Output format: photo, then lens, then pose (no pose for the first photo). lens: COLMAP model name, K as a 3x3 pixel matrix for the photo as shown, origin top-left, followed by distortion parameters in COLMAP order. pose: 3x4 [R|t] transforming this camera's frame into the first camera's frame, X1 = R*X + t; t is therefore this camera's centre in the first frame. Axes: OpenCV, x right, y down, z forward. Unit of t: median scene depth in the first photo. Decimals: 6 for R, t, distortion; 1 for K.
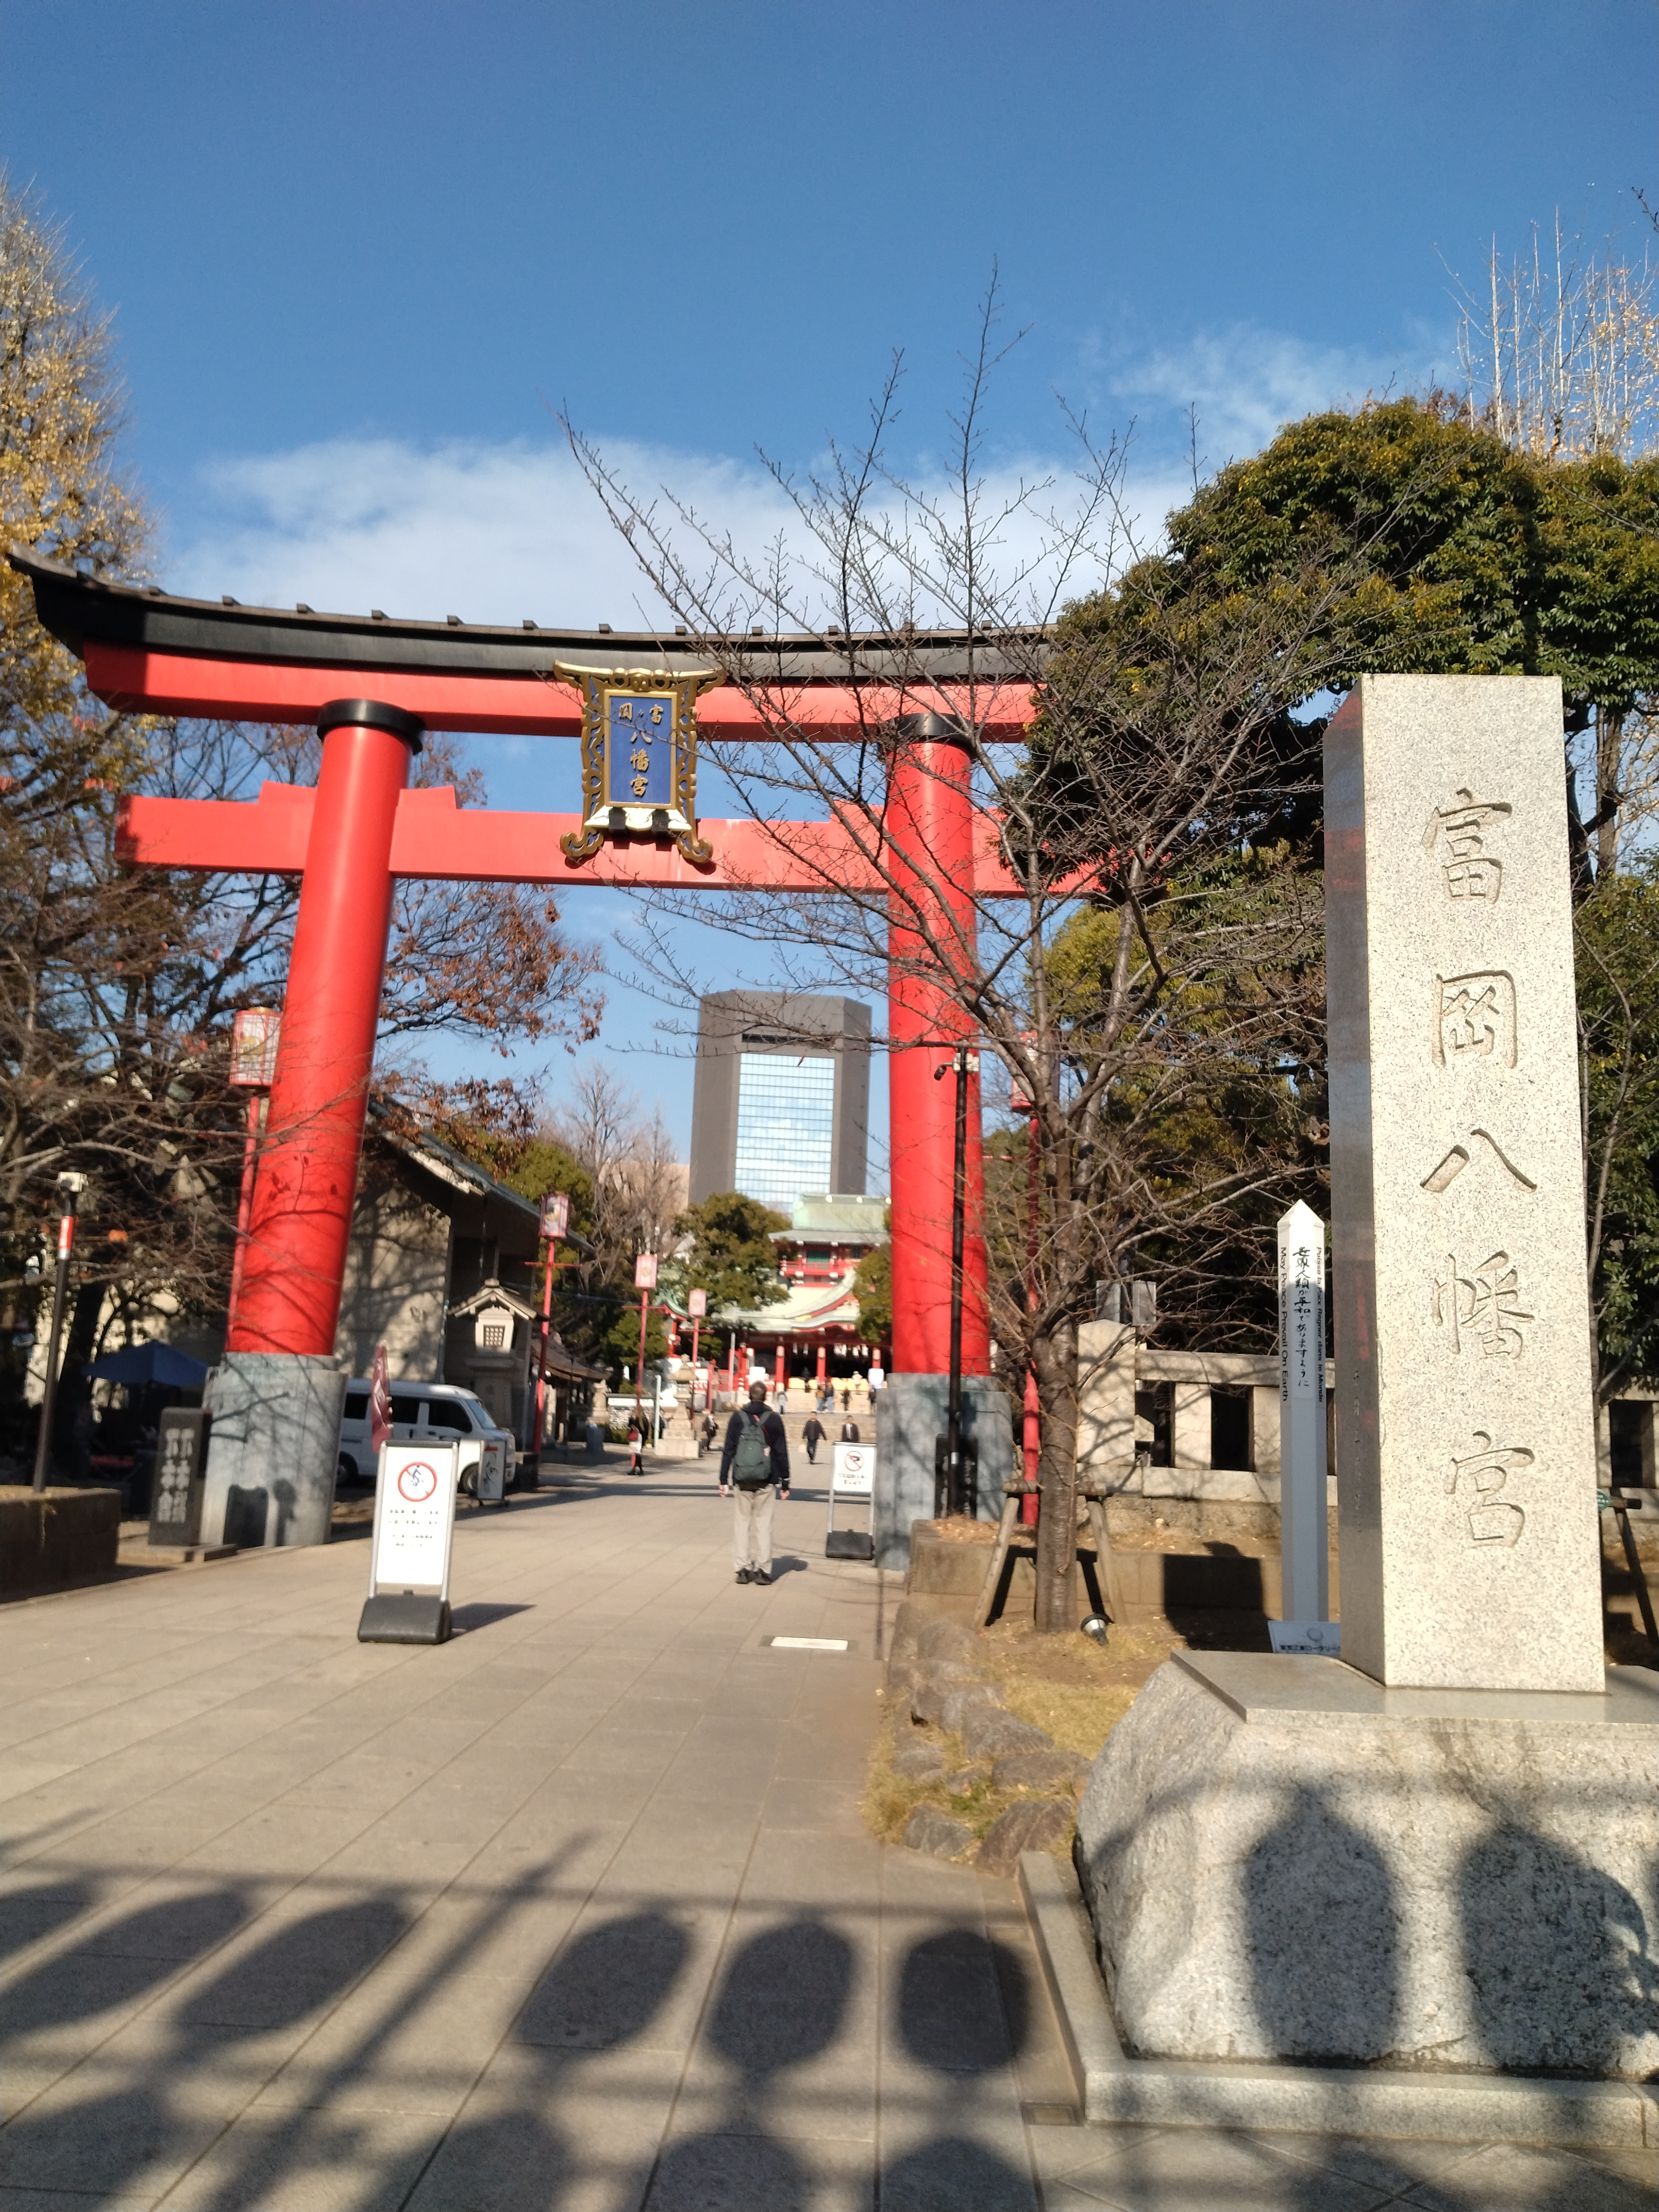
lens RADIAL K [[1753.6, 0, 835.9], [0, 1753.6, 1117.3], [0, 0, 1]] dist [0.007653, 0.016348]
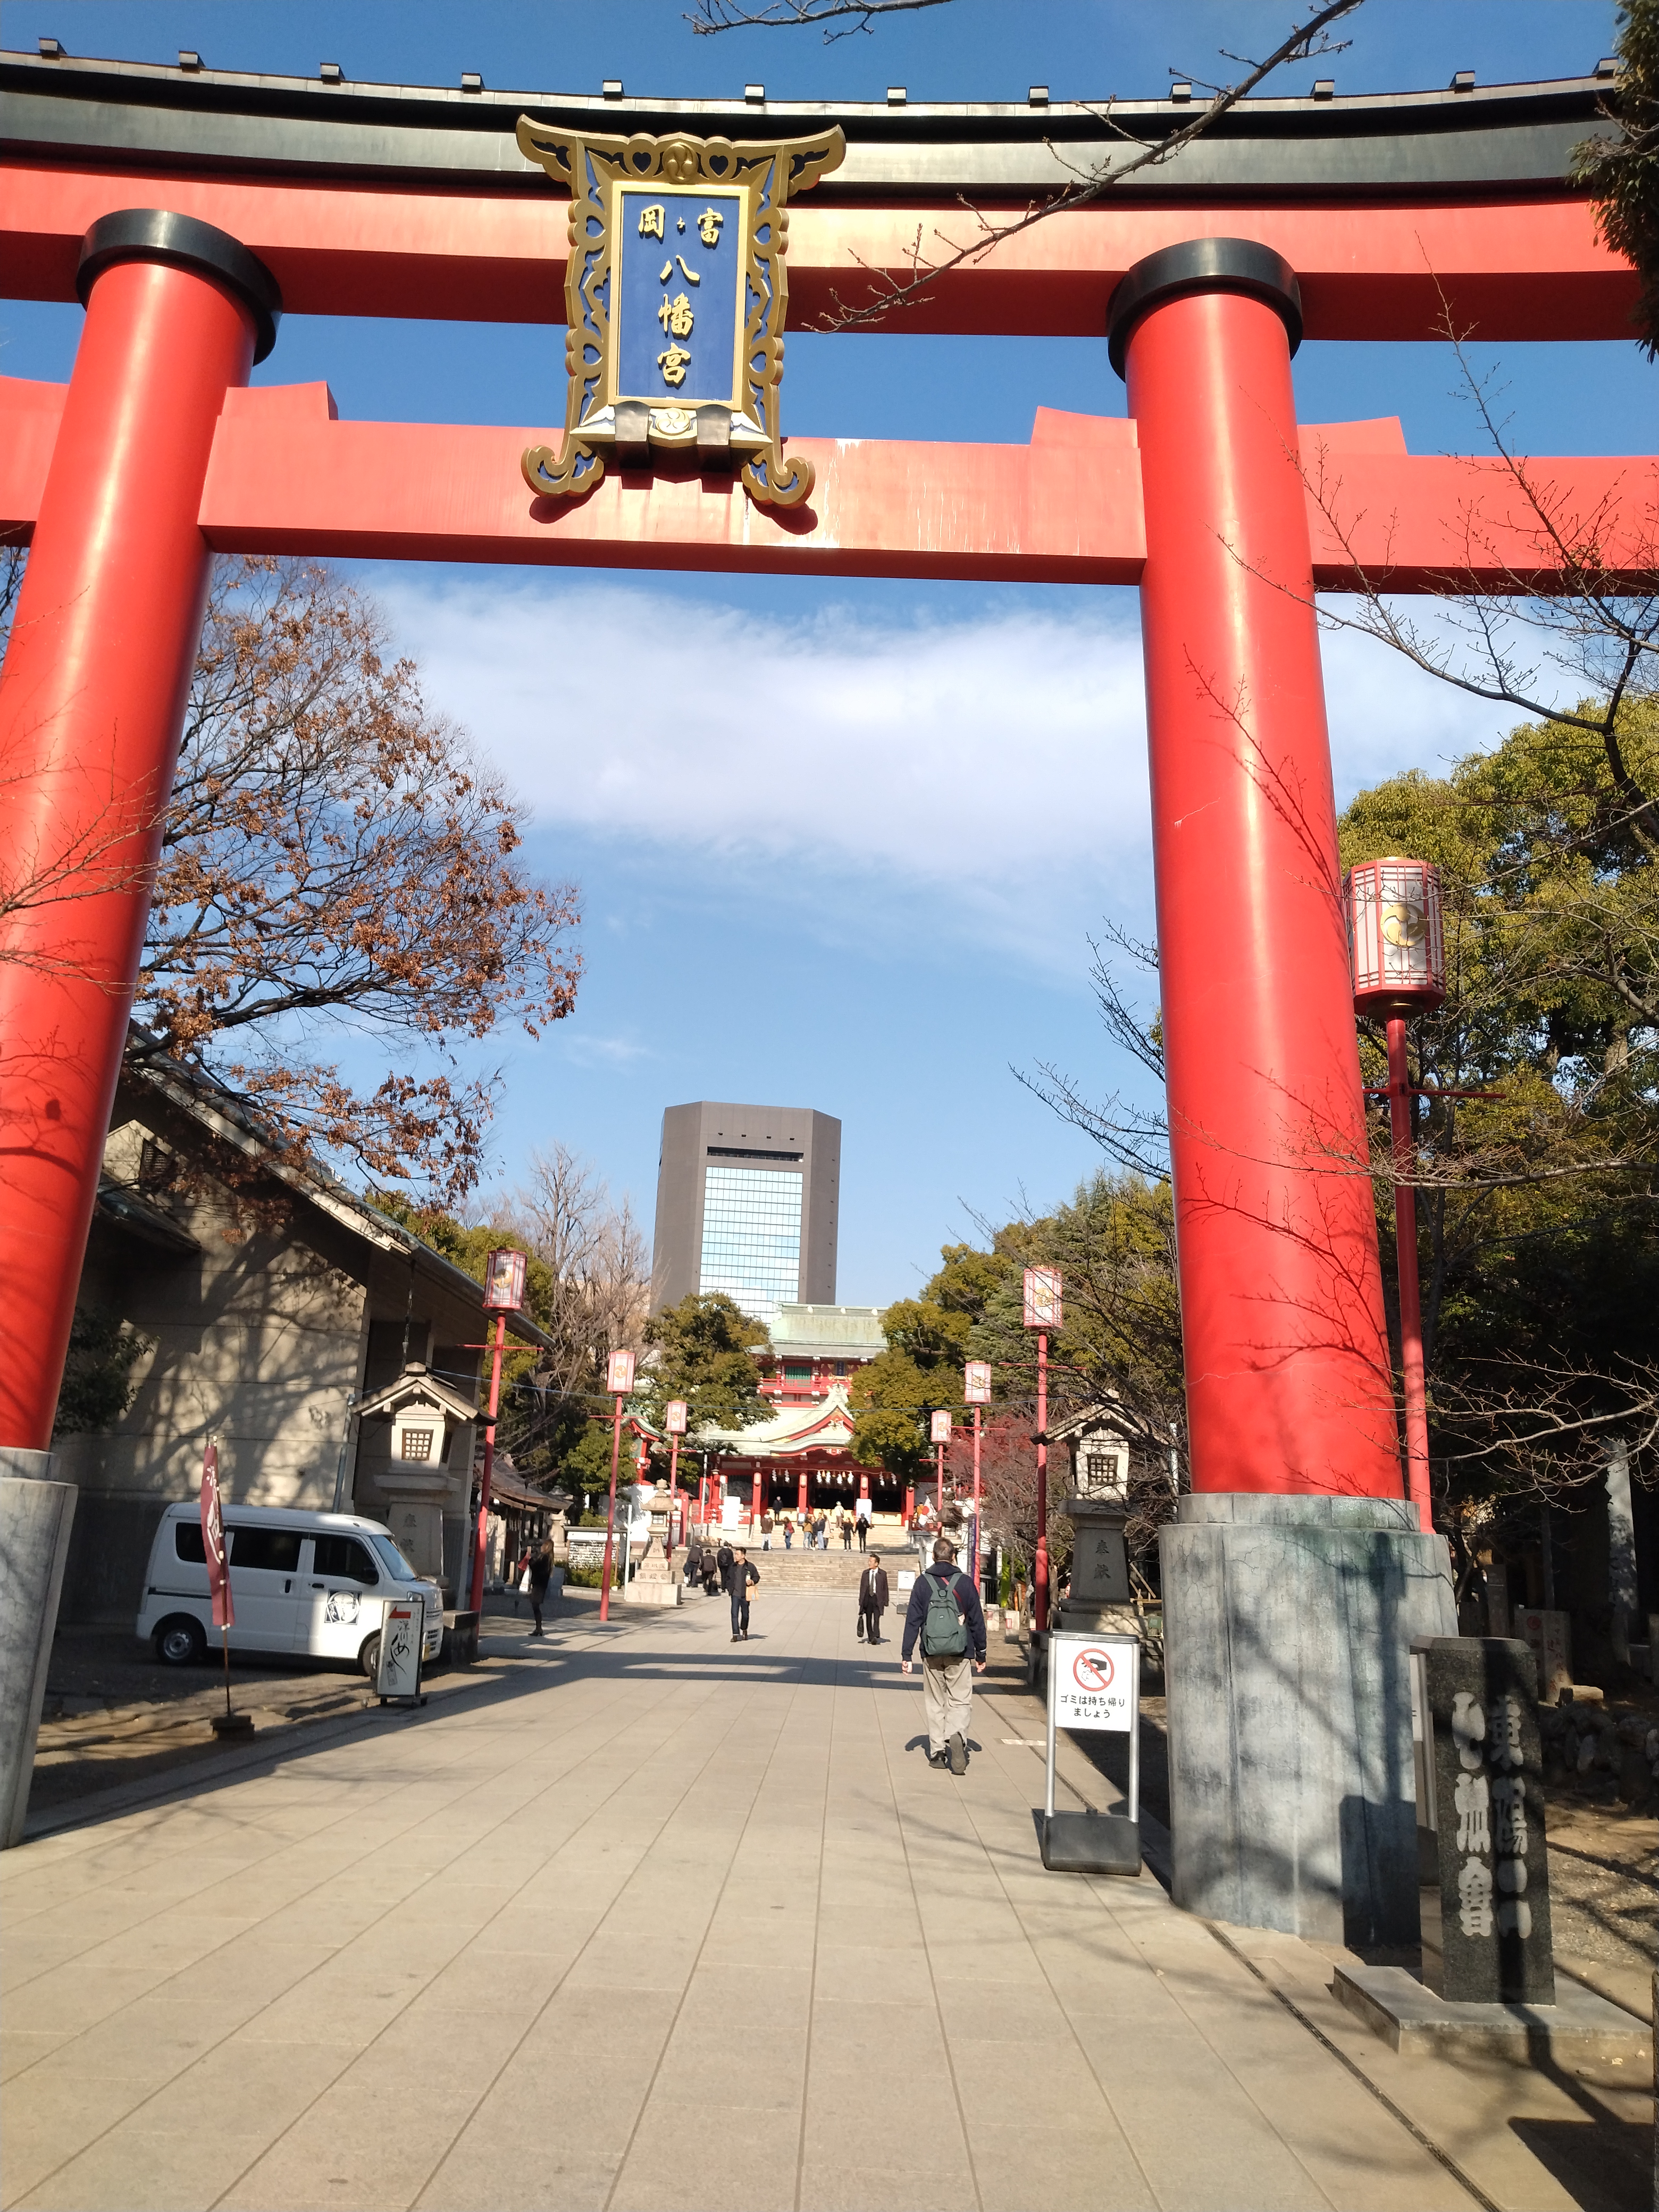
lens RADIAL K [[1760.9, 0, 806.1], [0, 1760.9, 1116.3], [0, 0, 1]] dist [0.002100, -0.069654]
pose [[0.999969, 0.004797, 0.006251, -0.037885], [-0.004334, 0.997386, -0.072131, 0.038216], [-0.006581, 0.072102, 0.997376, 0.247832]]
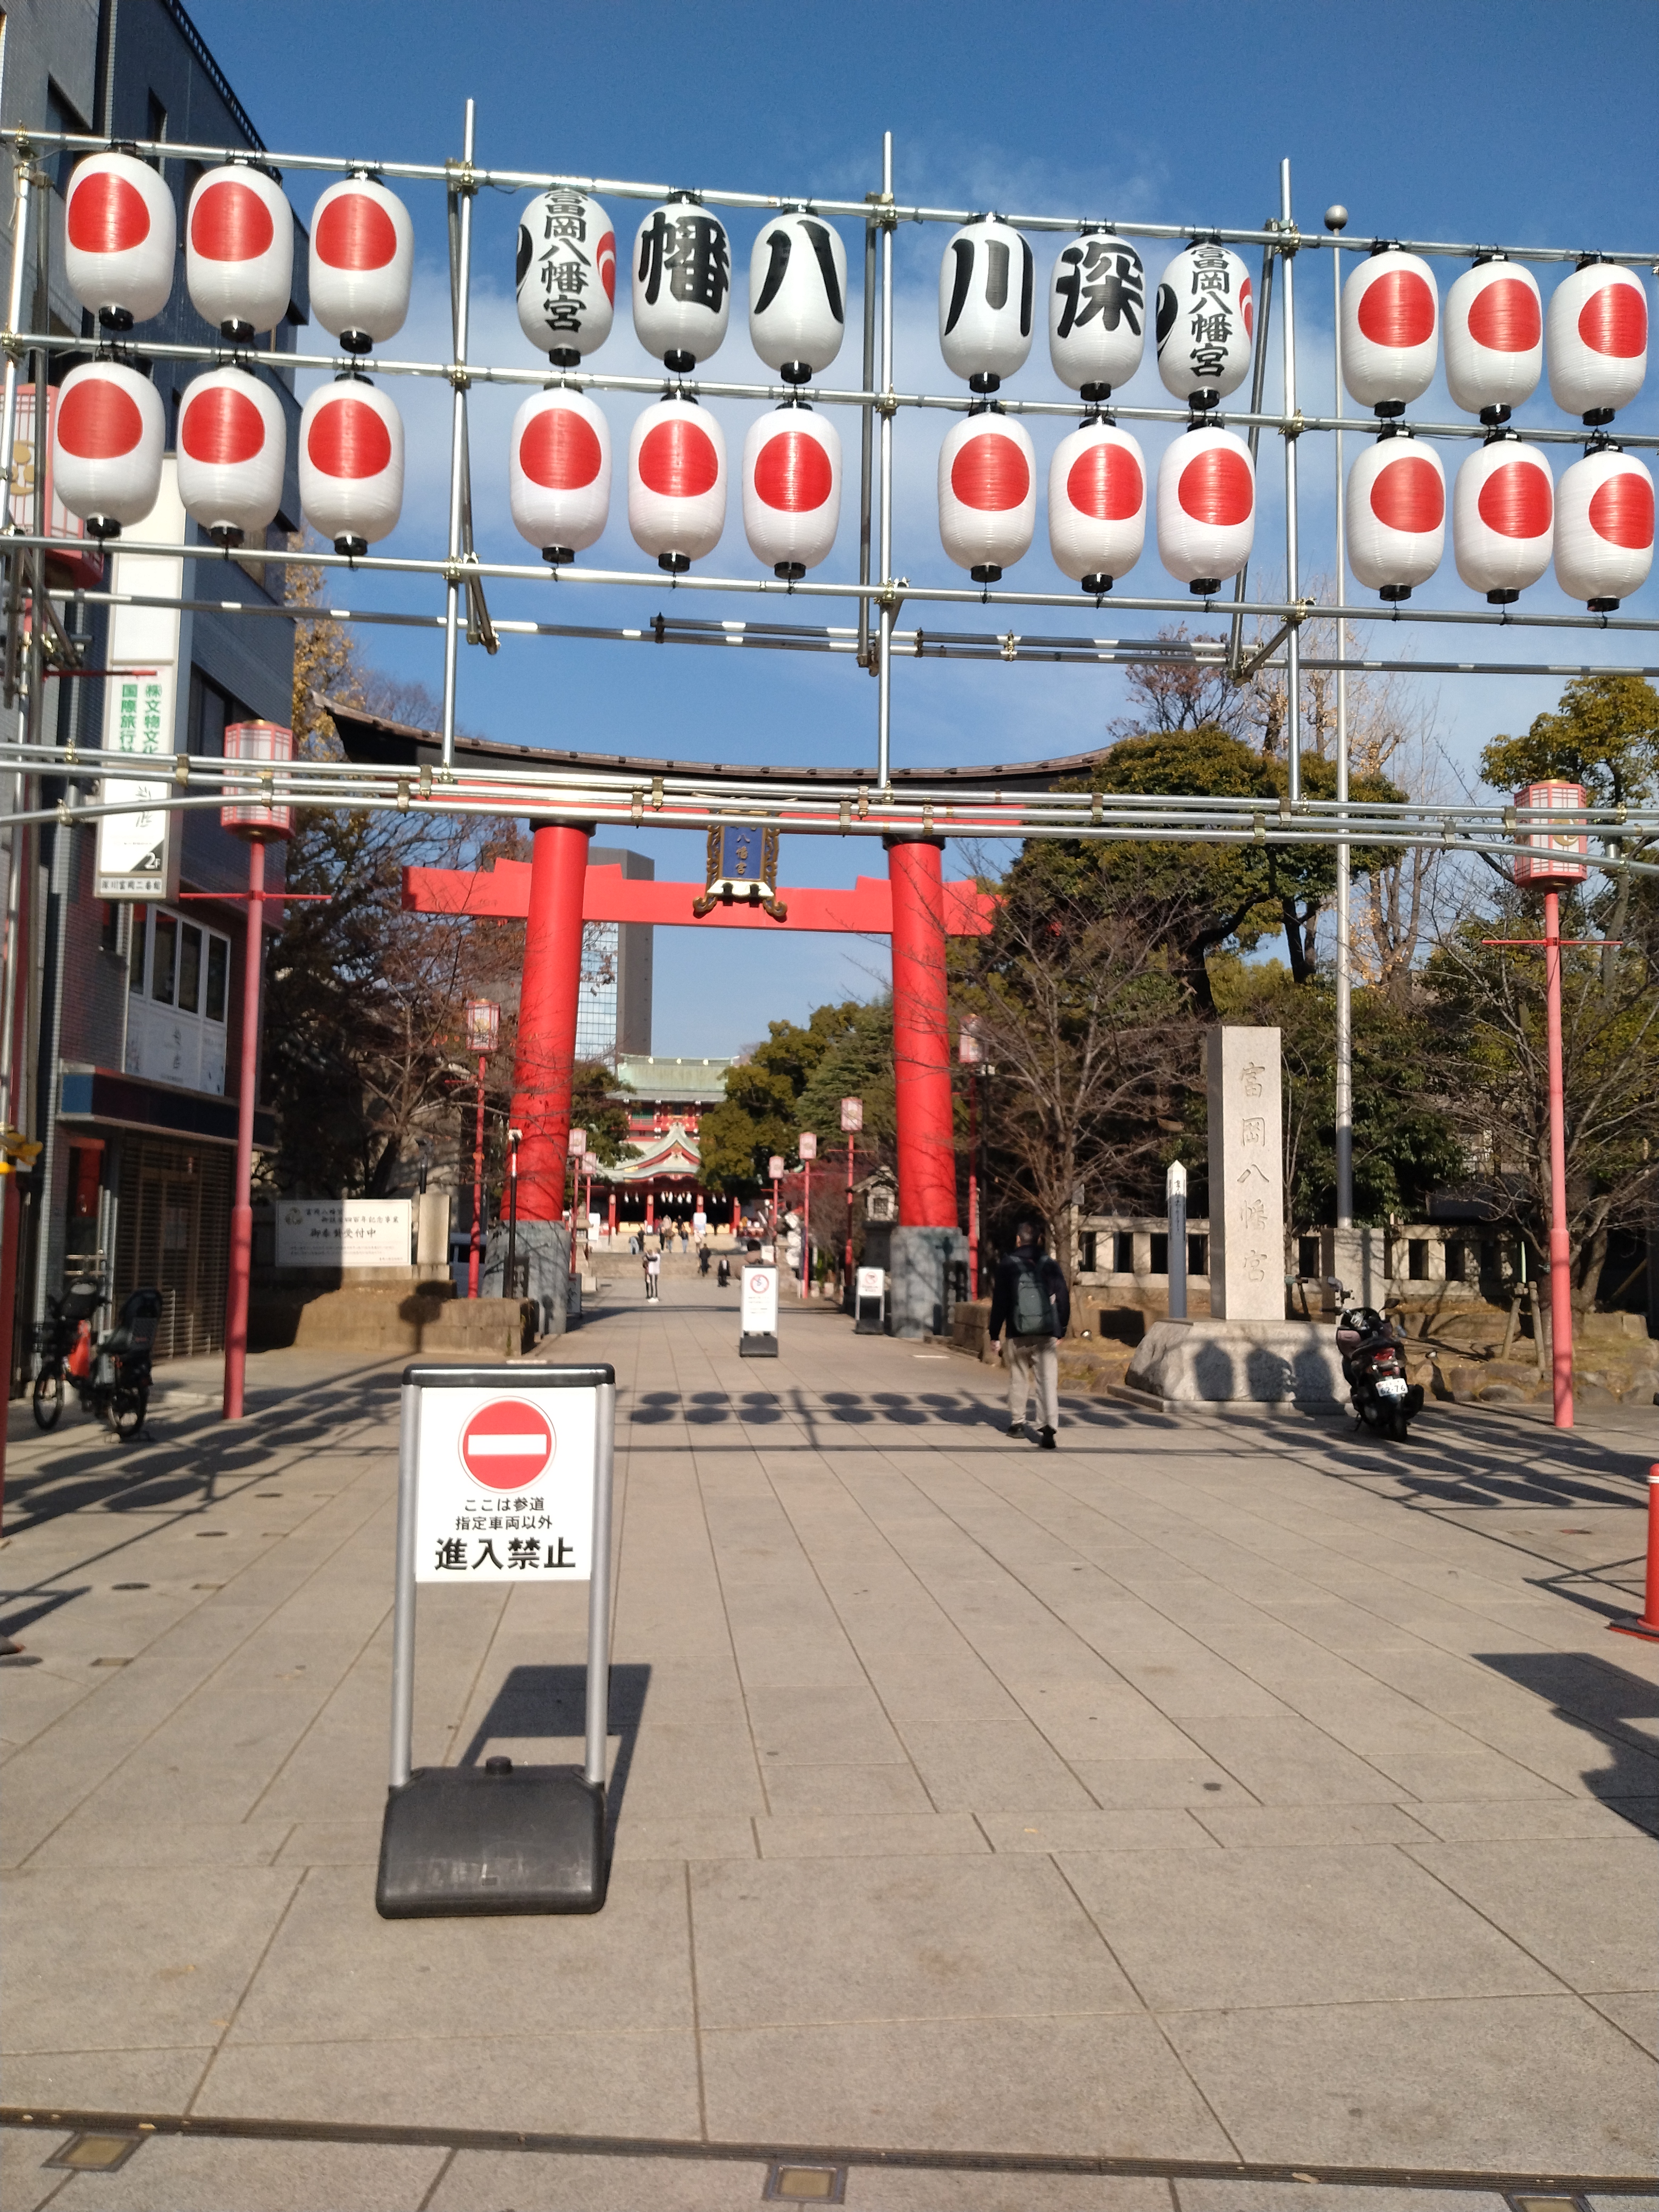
lens RADIAL K [[1740.0, 0, 818.8], [0, 1740.0, 1101.4], [0, 0, 1]] dist [0.090734, -0.153231]
pose [[0.991748, -0.007158, 0.128005, -0.125785], [-0.003199, 0.996747, 0.080525, -0.052943], [-0.128165, -0.080270, 0.988499, -0.311064]]
